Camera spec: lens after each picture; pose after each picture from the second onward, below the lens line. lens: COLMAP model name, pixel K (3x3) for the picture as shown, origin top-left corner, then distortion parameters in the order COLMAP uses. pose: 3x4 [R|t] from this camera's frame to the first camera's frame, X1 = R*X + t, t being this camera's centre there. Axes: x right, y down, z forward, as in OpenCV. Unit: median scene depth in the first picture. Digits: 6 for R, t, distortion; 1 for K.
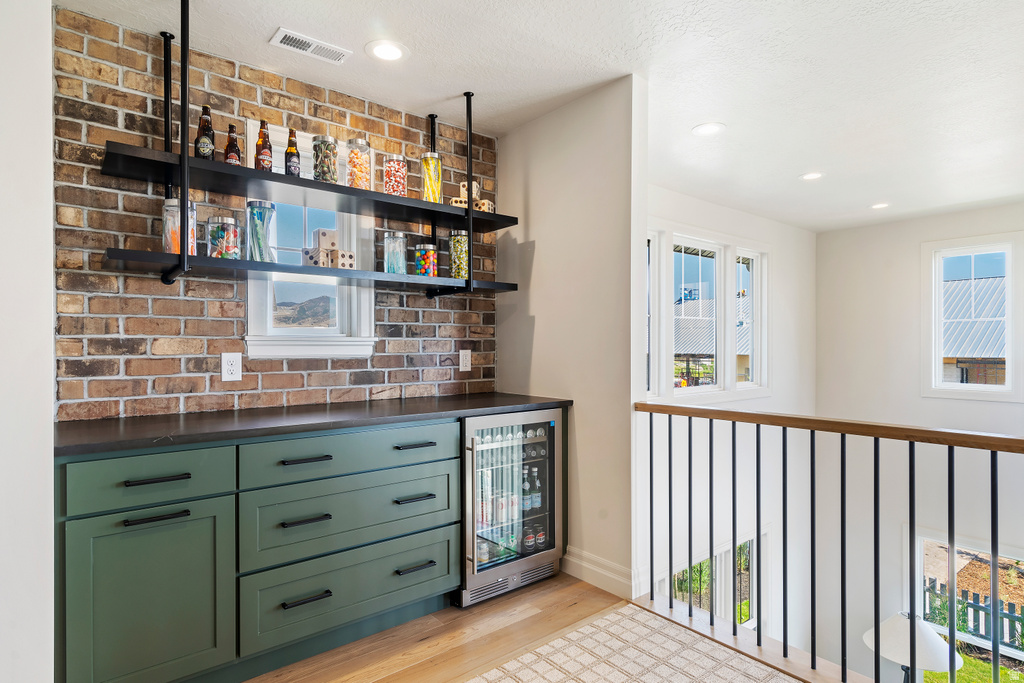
lens RADIAL K [[556.3, 0, 508.4], [0, 556.3, 343.8], [0, 0, 1]] dist [0.011045, 0.001749]
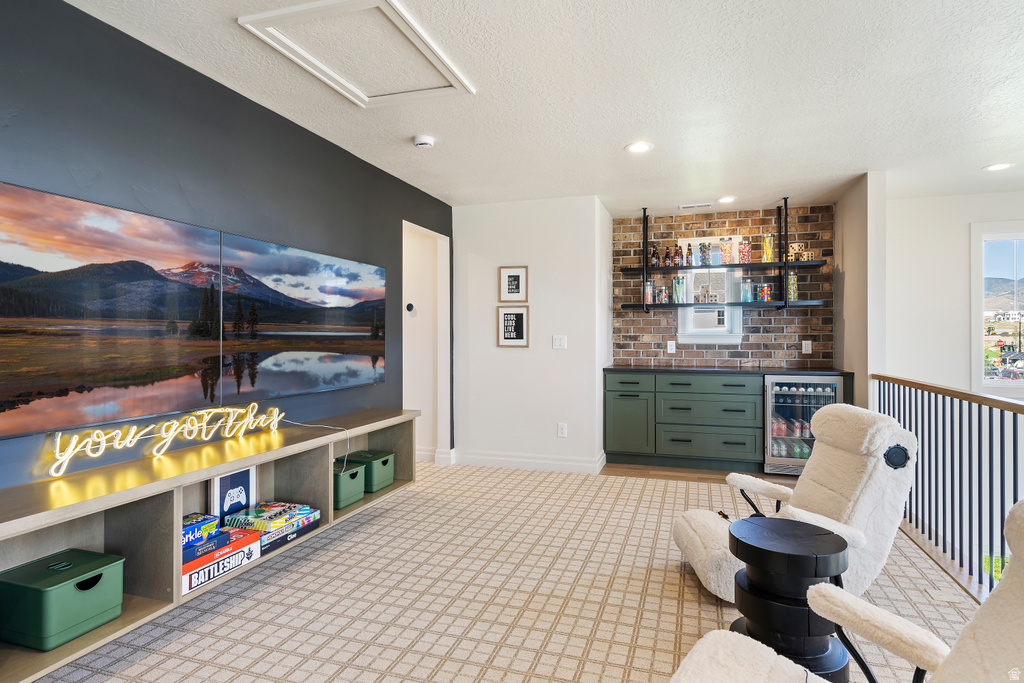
lens RADIAL K [[556.3, 0, 508.4], [0, 556.3, 343.8], [0, 0, 1]] dist [0.011045, 0.001749]
pose [[0.531436, 0.013389, -0.846993, 1.054264], [0.004113, 0.999823, 0.018386, -0.016695], [0.847089, -0.013255, 0.531286, -0.769898]]
